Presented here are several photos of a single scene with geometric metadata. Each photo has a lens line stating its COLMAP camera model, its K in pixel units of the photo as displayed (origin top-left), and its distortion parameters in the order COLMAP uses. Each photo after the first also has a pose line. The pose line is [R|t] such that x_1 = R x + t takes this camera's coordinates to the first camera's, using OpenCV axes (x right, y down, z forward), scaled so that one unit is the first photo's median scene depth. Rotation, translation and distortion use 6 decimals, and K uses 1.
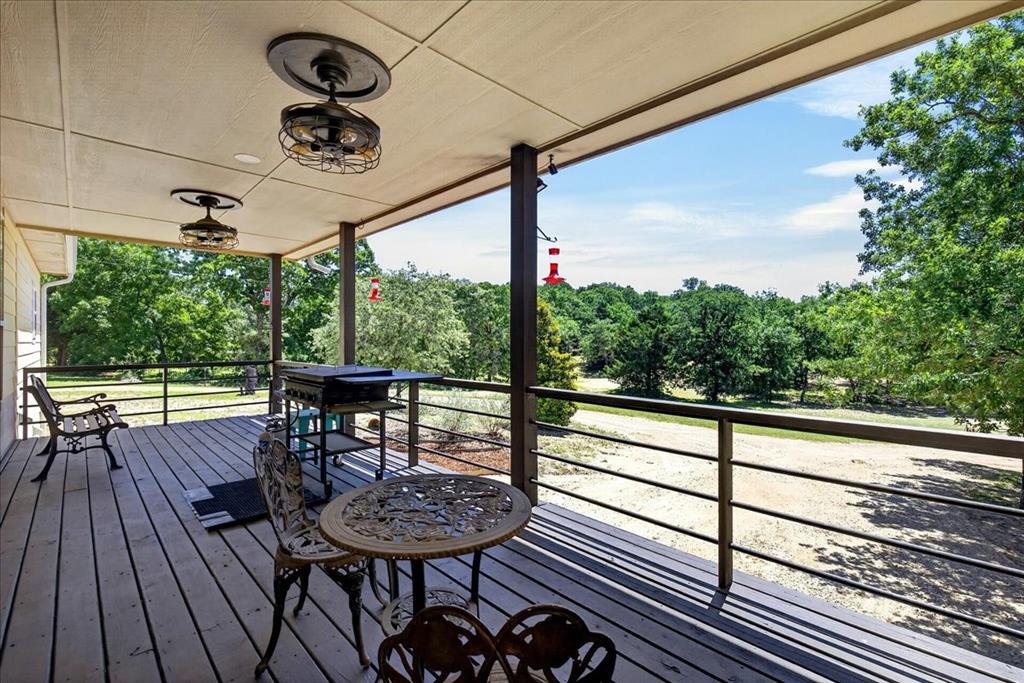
lens RADIAL K [[456.7, 0, 519.6], [0, 456.7, 338.4], [0, 0, 1]] dist [-0.001162, -0.000187]
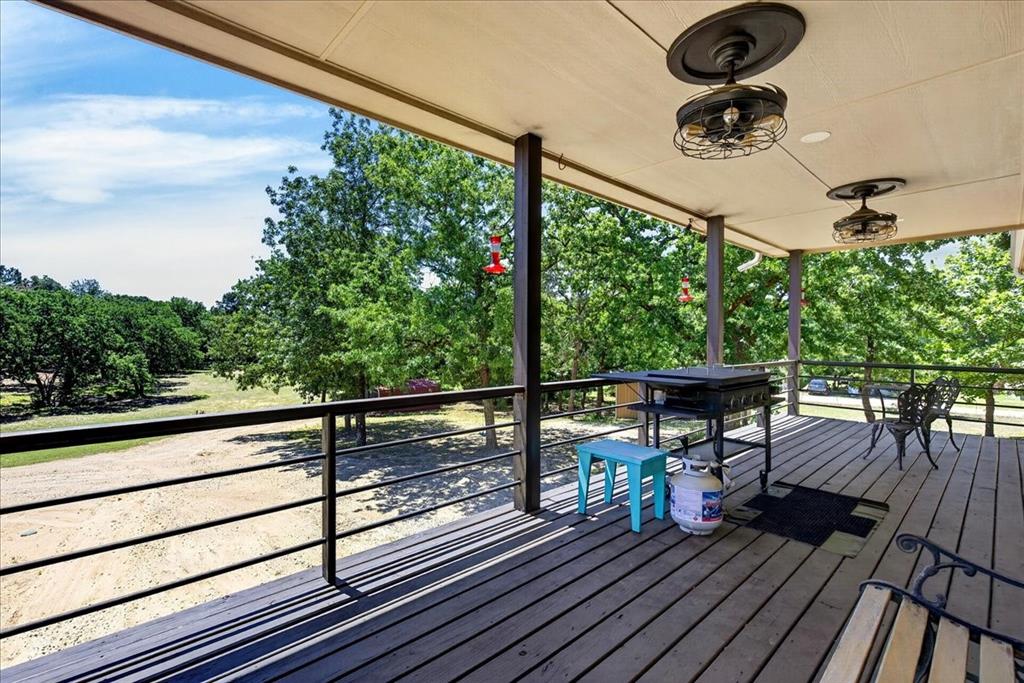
lens RADIAL K [[456.7, 0, 519.6], [0, 456.7, 338.4], [0, 0, 1]] dist [-0.001162, -0.000187]
pose [[0.016215, -0.004511, 0.999858, -0.579026], [-0.008339, 0.999954, 0.004646, -0.000083], [-0.999834, -0.008413, 0.016177, 0.601212]]
